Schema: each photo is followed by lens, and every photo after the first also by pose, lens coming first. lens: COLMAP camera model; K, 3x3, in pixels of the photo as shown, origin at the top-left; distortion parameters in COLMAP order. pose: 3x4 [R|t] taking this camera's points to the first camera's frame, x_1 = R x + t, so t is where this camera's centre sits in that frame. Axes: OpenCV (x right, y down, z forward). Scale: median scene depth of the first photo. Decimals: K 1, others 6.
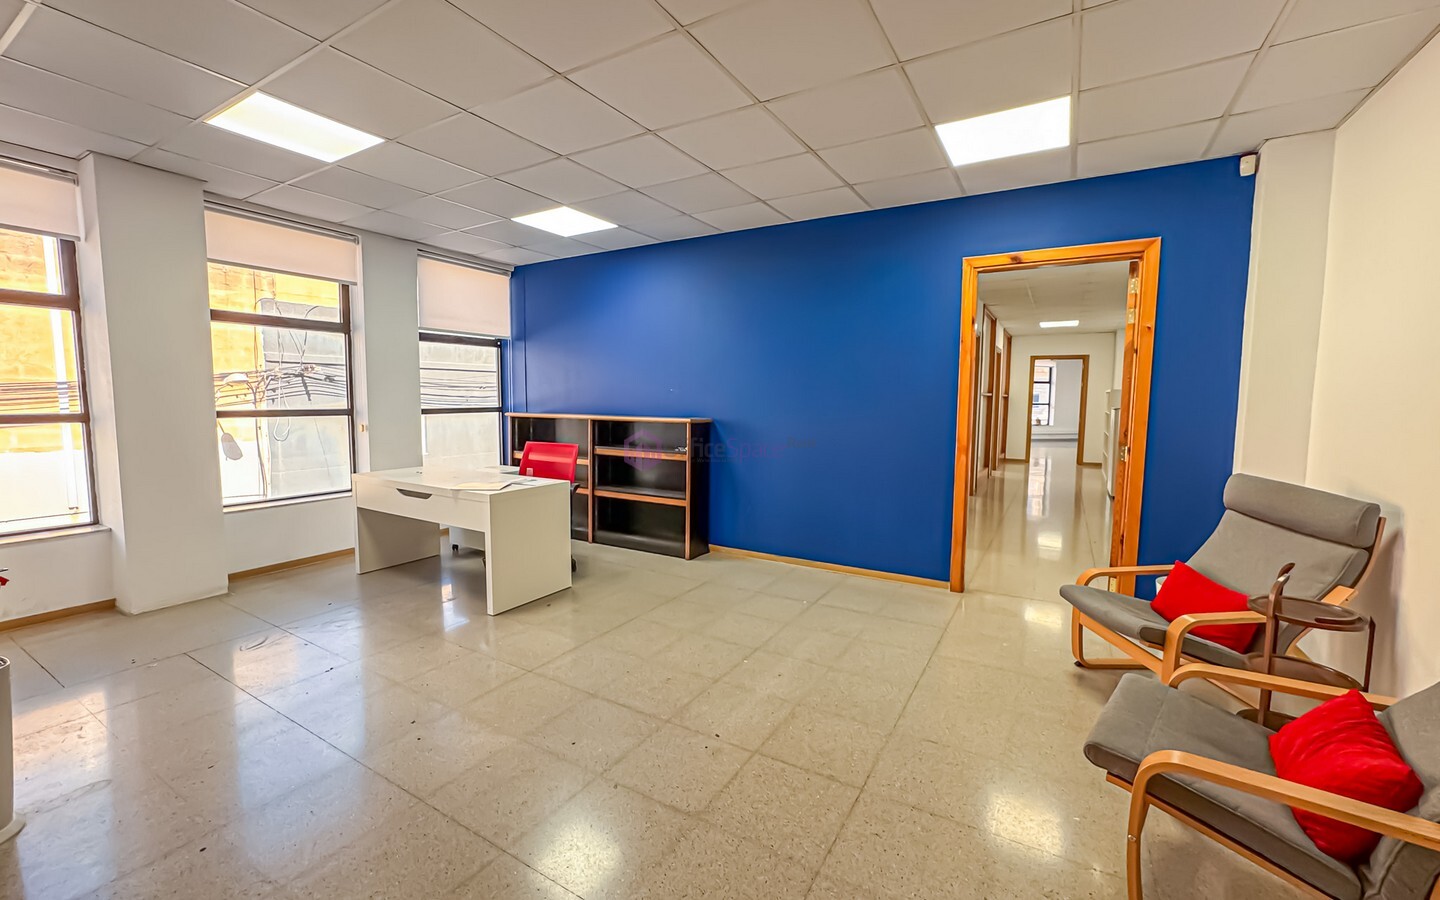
lens RADIAL K [[591.7, 0, 714.0], [0, 591.7, 453.4], [0, 0, 1]] dist [-0.019049, 0.000450]
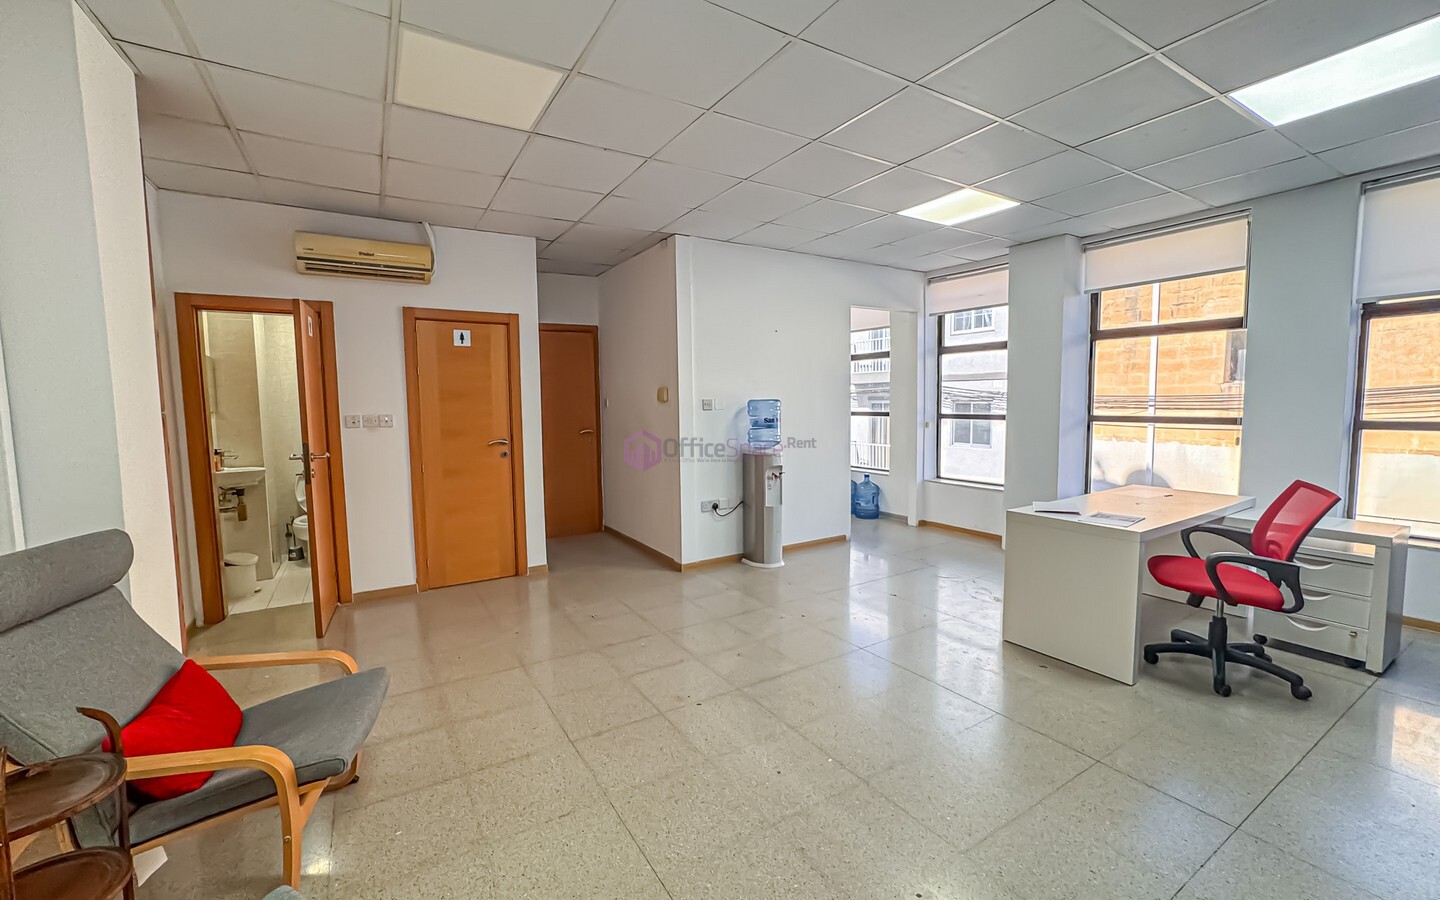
lens RADIAL K [[591.7, 0, 714.0], [0, 591.7, 453.4], [0, 0, 1]] dist [-0.019049, 0.000450]
pose [[-0.476474, 0.073355, -0.876123, 0.759800], [-0.071802, 0.989938, 0.121933, -0.115189], [0.876251, 0.121006, -0.466413, 1.186708]]
